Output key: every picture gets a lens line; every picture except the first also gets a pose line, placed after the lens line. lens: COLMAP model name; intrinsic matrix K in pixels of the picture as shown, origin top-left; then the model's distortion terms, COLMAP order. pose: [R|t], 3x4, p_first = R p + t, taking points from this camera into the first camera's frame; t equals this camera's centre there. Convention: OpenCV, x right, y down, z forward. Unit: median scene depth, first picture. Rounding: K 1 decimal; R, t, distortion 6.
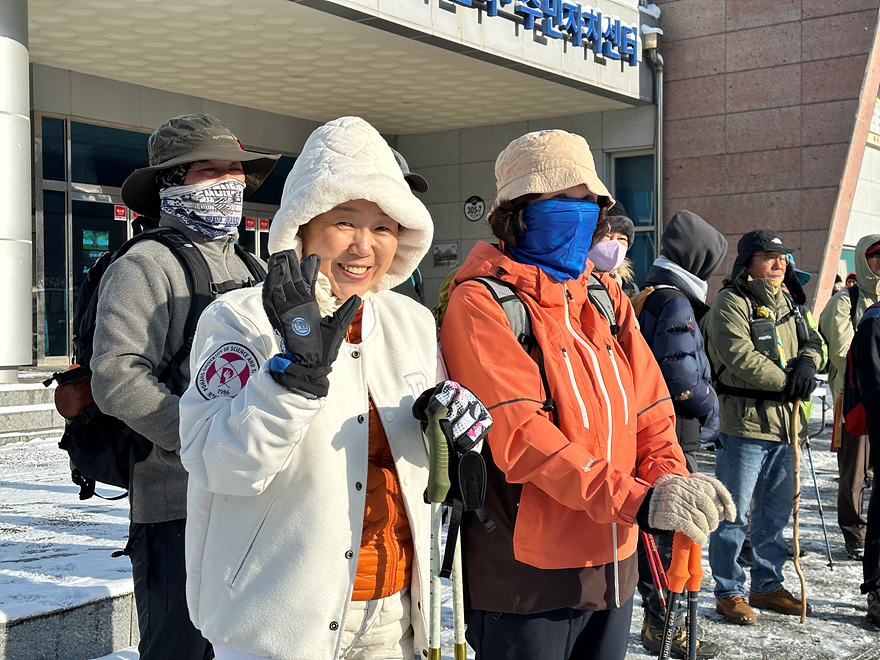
lens RADIAL K [[1203.5, 0, 441.8], [0, 1203.5, 320.4], [0, 0, 1]] dist [0.182463, 0.000000]
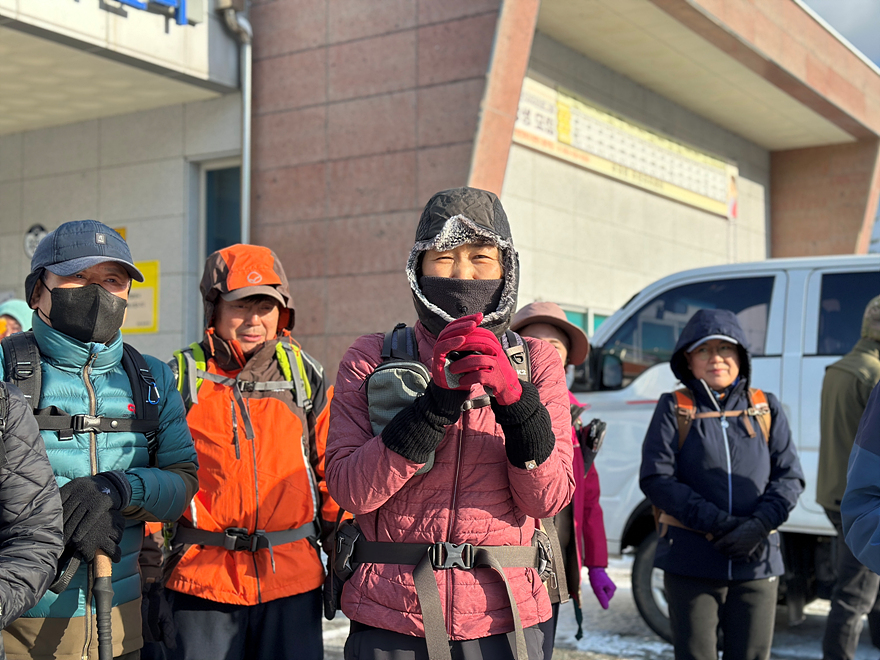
lens RADIAL K [[1203.5, 0, 408.4], [0, 1203.5, 322.3], [0, 0, 1]] dist [0.182463, 0.000000]
pose [[0.999860, 0.012071, 0.011603, 0.278026], [-0.011259, 0.997649, -0.067602, 0.000288], [-0.012392, 0.067462, 0.997645, 0.331975]]
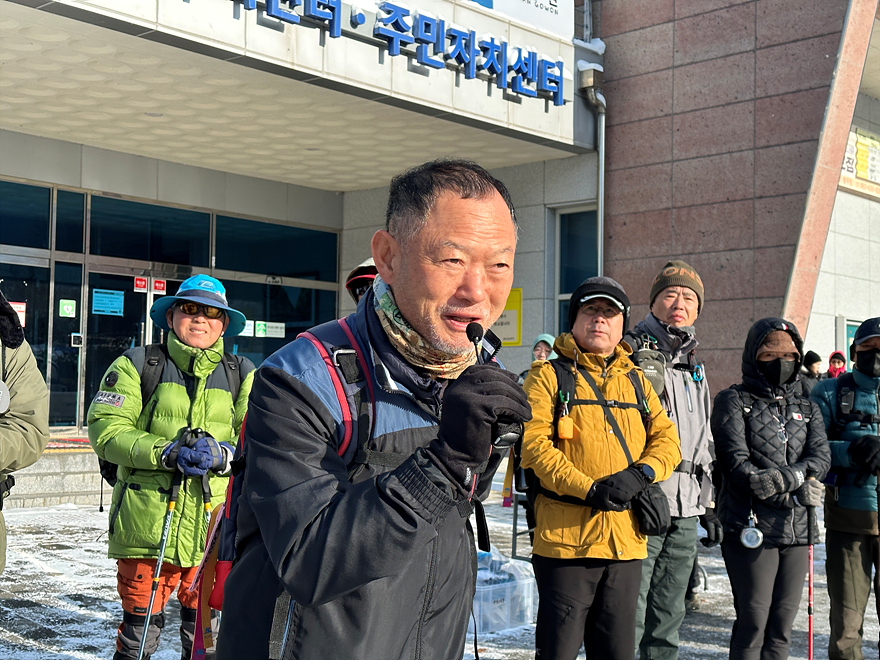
lens RADIAL K [[1203.5, 0, 426.7], [0, 1203.5, 323.7], [0, 0, 1]] dist [0.182463, 0.000000]
pose [[0.989290, 0.014046, -0.145285, 0.192194], [-0.024013, 0.997458, -0.067083, 0.004380], [0.143973, 0.069853, 0.987113, 0.153056]]
